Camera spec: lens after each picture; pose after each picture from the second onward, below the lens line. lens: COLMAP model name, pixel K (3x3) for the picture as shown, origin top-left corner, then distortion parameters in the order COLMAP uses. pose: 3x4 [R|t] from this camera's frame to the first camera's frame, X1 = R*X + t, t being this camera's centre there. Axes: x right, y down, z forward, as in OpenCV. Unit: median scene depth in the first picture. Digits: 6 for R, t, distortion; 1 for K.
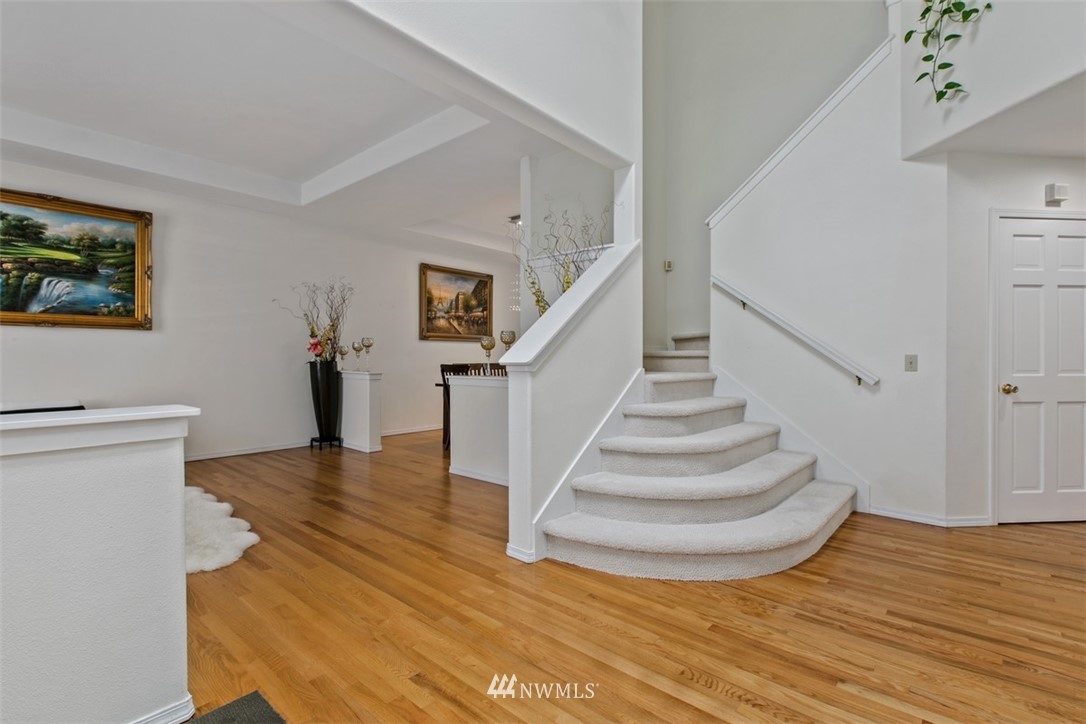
lens RADIAL K [[501.0, 0, 543.0], [0, 501.0, 361.3], [0, 0, 1]] dist [0.002033, -0.001024]
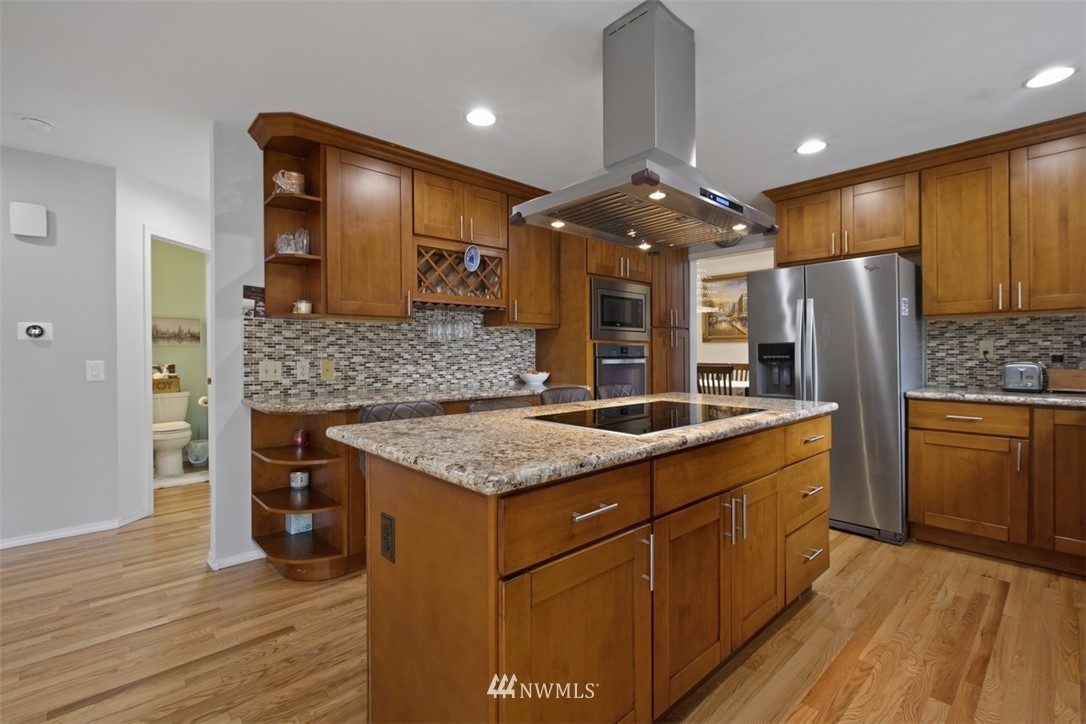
lens RADIAL K [[501.0, 0, 543.9], [0, 501.0, 355.9], [0, 0, 1]] dist [0.002033, -0.001024]
pose [[-0.112069, 0.002093, -0.993698, 0.932064], [0.001306, 0.999997, 0.001959, -0.013554], [0.993700, -0.001078, -0.112072, 0.724762]]
